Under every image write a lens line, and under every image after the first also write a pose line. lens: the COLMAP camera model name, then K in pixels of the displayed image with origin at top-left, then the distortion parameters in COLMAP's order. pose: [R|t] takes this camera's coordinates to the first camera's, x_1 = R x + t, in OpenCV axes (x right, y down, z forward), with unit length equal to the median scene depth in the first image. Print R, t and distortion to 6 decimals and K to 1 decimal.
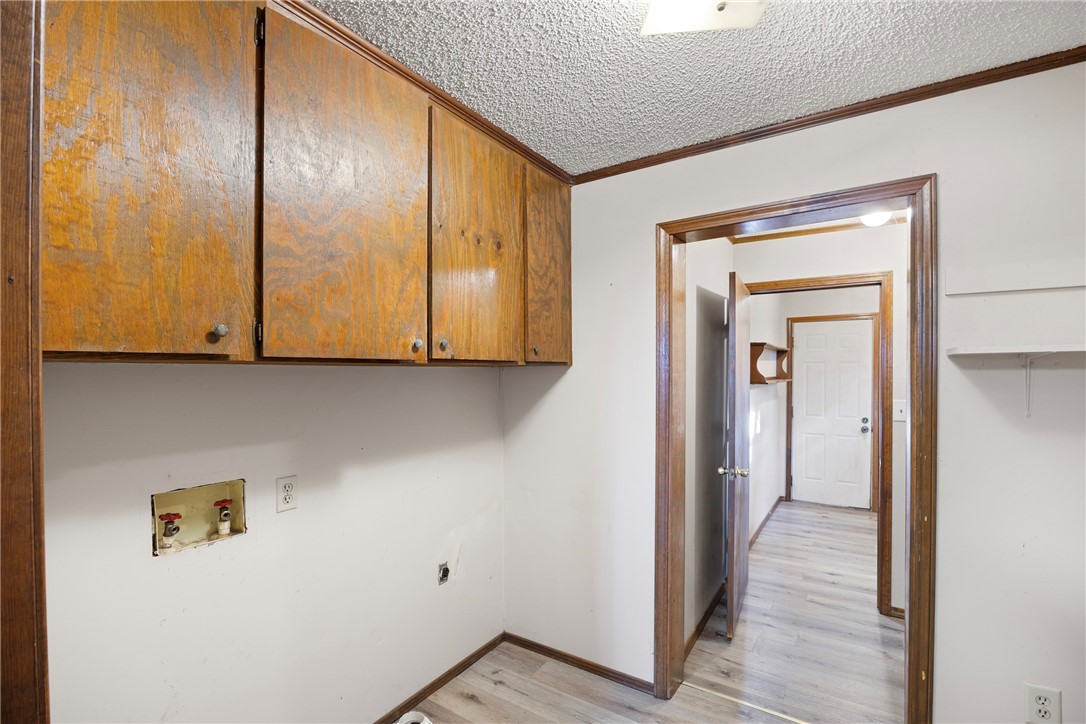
lens RADIAL K [[492.9, 0, 537.0], [0, 492.9, 371.0], [0, 0, 1]] dist [-0.018798, 0.002561]
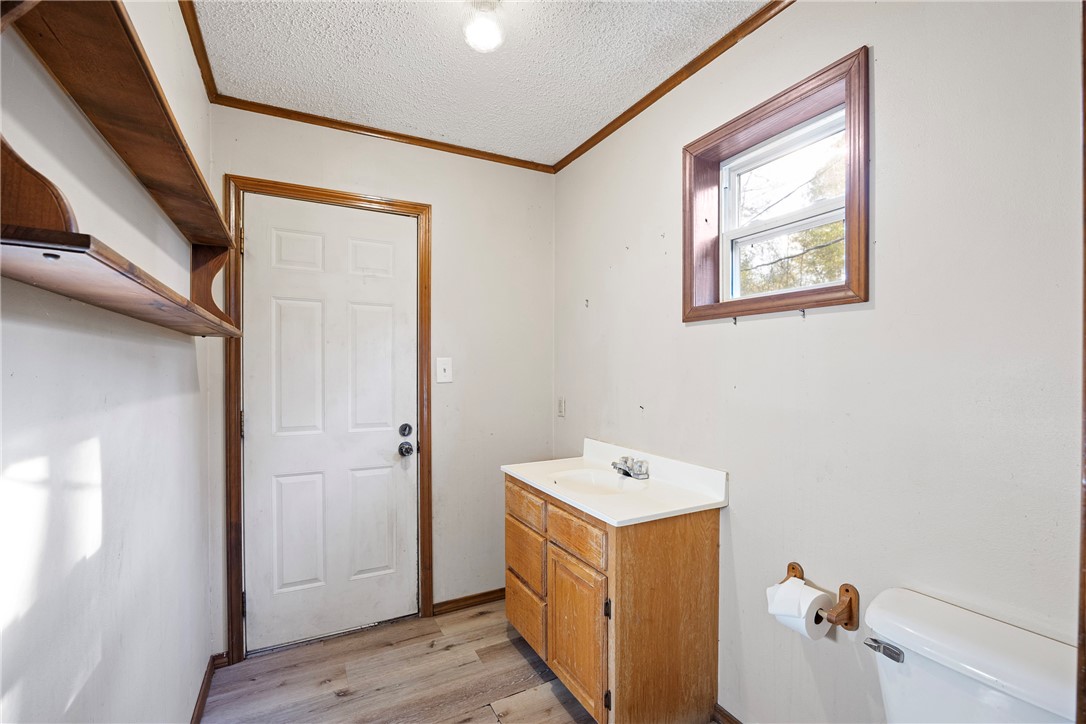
lens RADIAL K [[492.9, 0, 562.6], [0, 492.9, 379.4], [0, 0, 1]] dist [-0.018798, 0.002561]
pose [[0.476793, -0.012454, 0.878927, 0.324033], [0.007628, 0.999921, 0.010030, 0.048287], [-0.878982, 0.001922, 0.476850, 0.635101]]
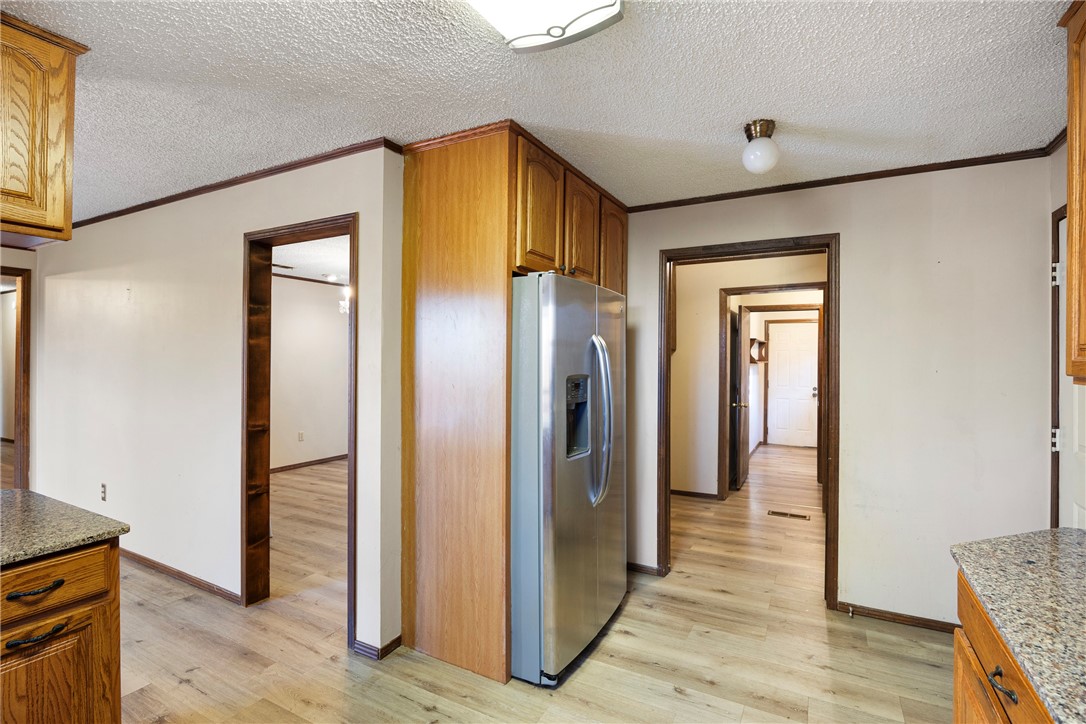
lens RADIAL K [[492.9, 0, 543.4], [0, 492.9, 363.2], [0, 0, 1]] dist [-0.018798, 0.002561]
pose [[0.998359, 0.001677, 0.057244, -0.255186], [-0.001801, 0.999996, 0.002107, 0.019470], [-0.057240, -0.002207, 0.998358, -0.465891]]
